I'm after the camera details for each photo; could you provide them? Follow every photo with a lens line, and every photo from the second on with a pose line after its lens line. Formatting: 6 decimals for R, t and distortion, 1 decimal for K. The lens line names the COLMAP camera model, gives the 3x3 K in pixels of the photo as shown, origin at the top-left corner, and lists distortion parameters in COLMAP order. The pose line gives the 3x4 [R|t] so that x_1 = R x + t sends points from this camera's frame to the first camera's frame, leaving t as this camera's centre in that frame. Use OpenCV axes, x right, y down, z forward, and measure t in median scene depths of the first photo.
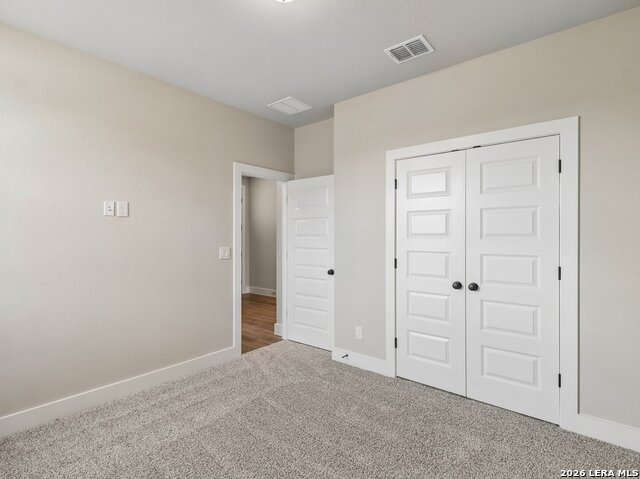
lens RADIAL K [[335.9, 0, 315.3], [0, 335.9, 236.4], [0, 0, 1]] dist [0.032410, -0.017702]
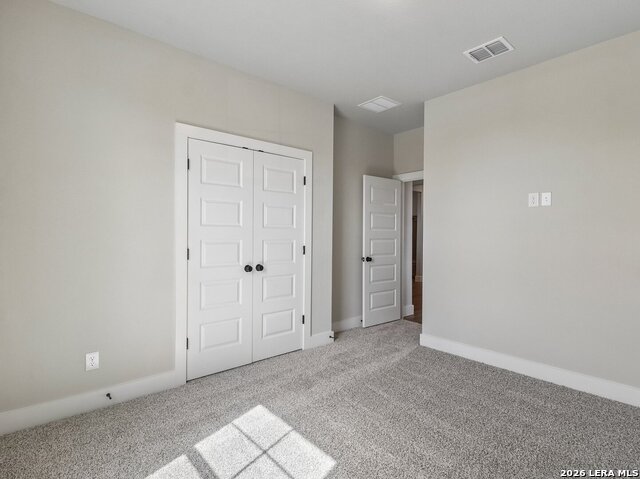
lens RADIAL K [[335.9, 0, 315.3], [0, 335.9, 236.4], [0, 0, 1]] dist [0.032410, -0.017702]
pose [[0.181526, -0.013199, 0.983298, -0.659223], [-0.009266, 0.999843, 0.015132, 0.018595], [-0.983342, -0.011858, 0.181375, 0.580922]]
